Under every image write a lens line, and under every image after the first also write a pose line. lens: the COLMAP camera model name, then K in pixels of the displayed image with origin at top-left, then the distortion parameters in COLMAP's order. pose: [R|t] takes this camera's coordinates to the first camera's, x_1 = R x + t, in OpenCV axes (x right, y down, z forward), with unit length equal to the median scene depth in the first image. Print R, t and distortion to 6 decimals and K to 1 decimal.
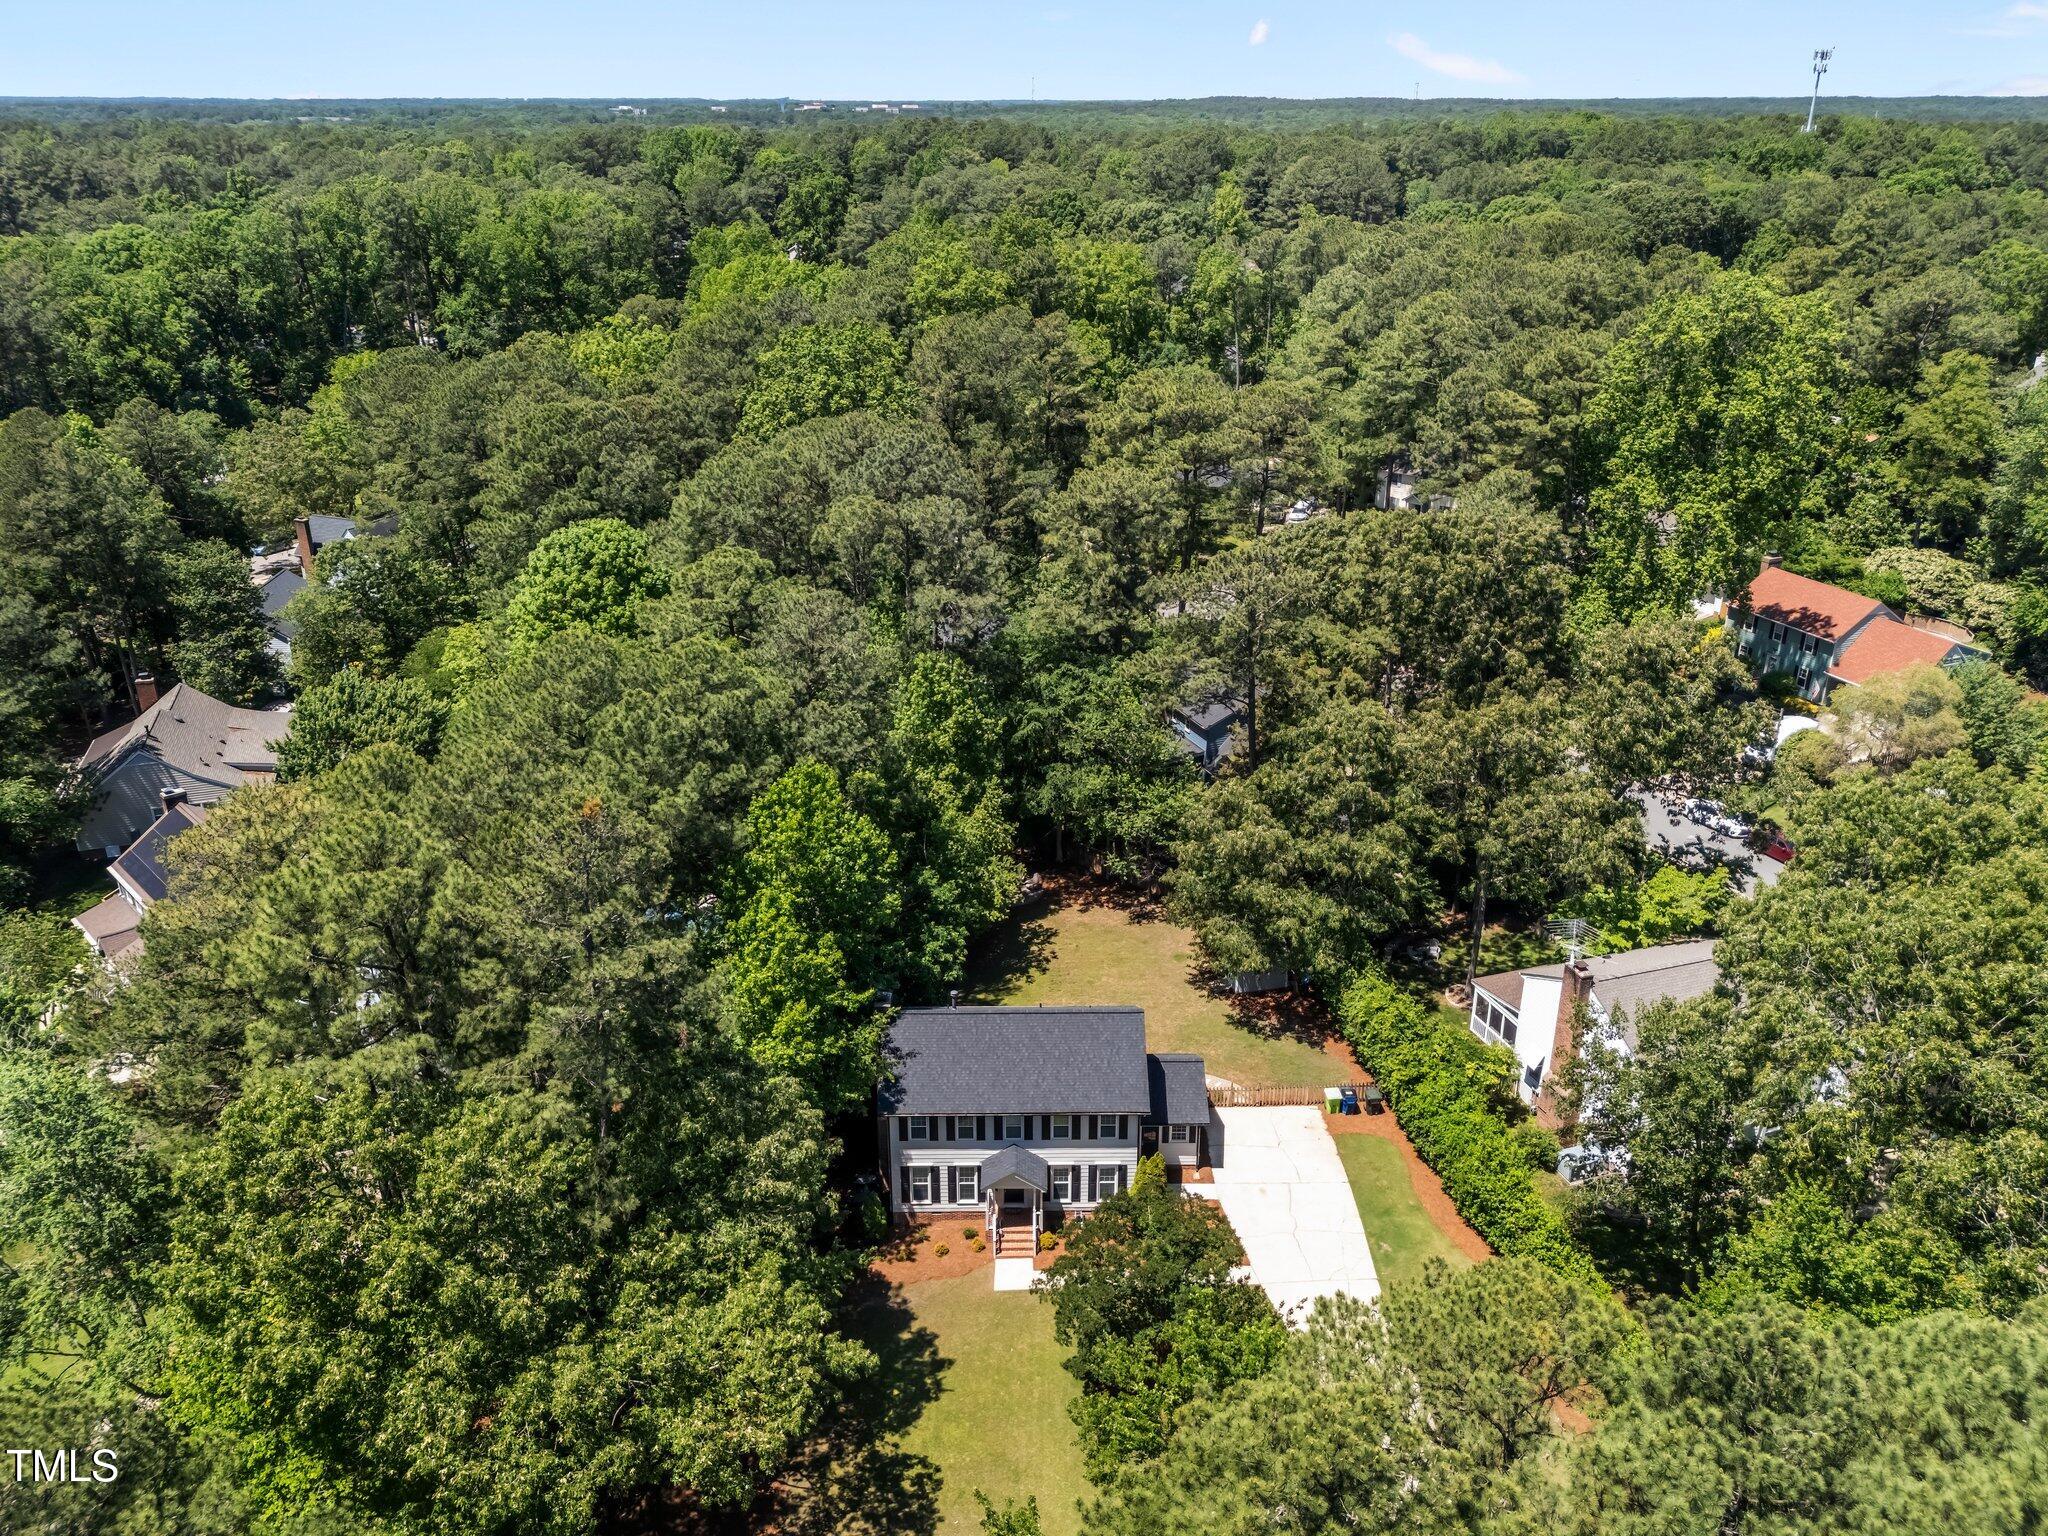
lens RADIAL K [[1514.5, 0, 1020.9], [0, 1514.5, 773.4], [0, 0, 1]] dist [0.064387, -0.048757]
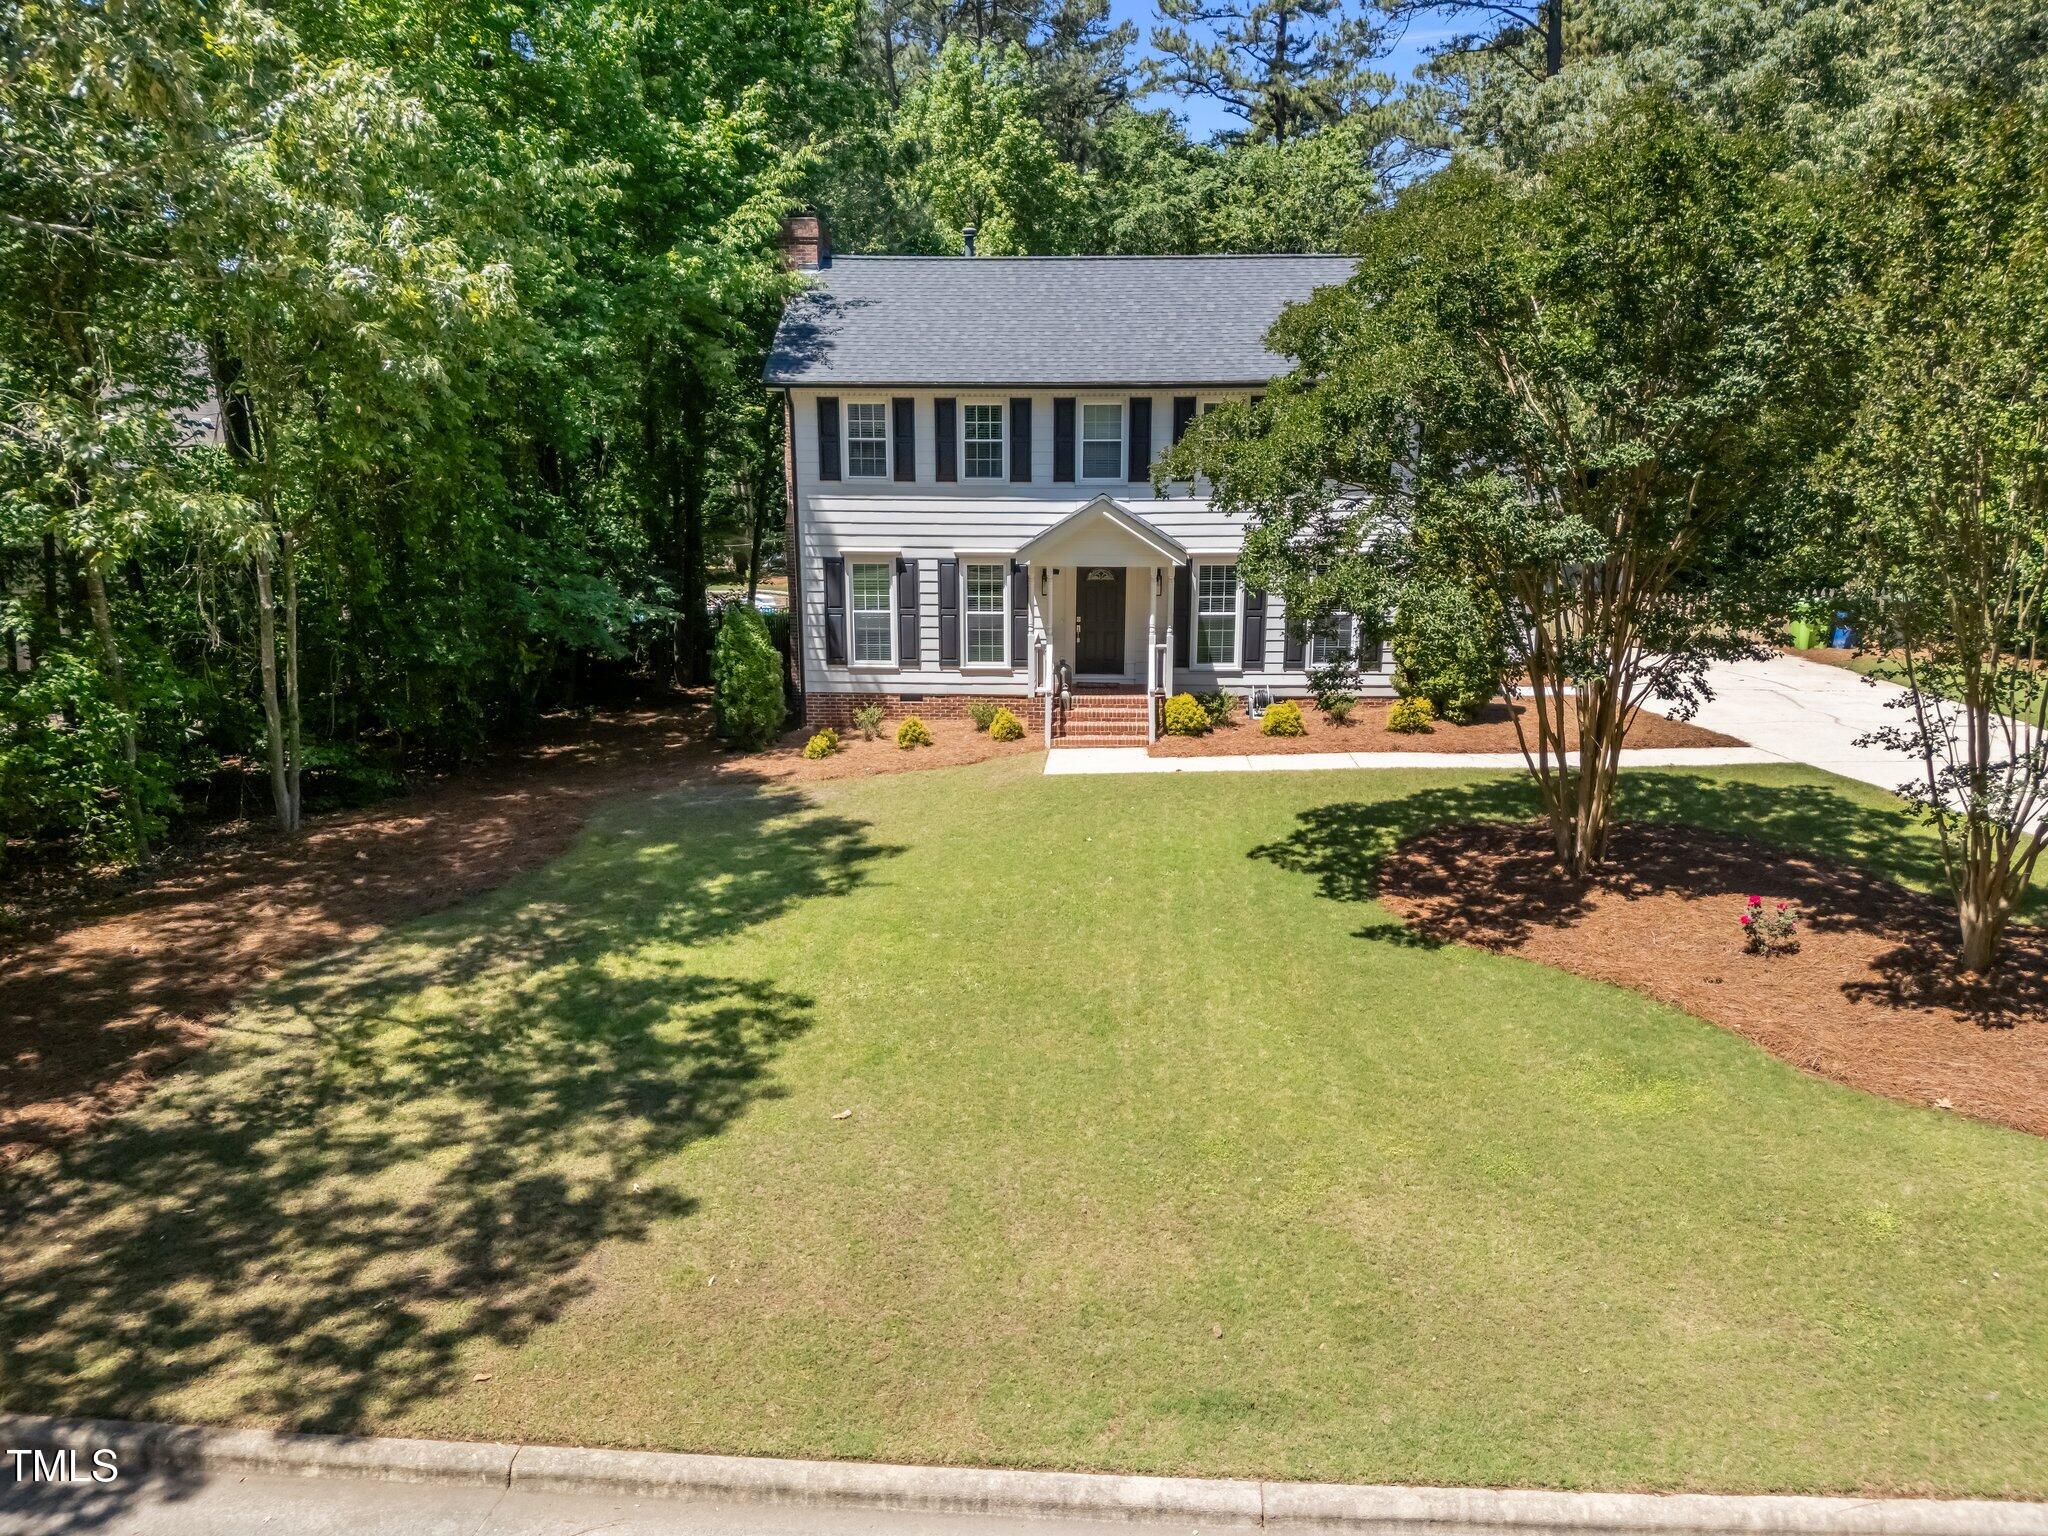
lens RADIAL K [[1514.5, 0, 1020.9], [0, 1514.5, 773.4], [0, 0, 1]] dist [0.064387, -0.048757]
pose [[0.998001, 0.015797, -0.061198, -0.000326], [-0.025605, 0.986299, -0.162966, 0.388157], [0.057785, 0.164207, 0.984732, 0.623273]]
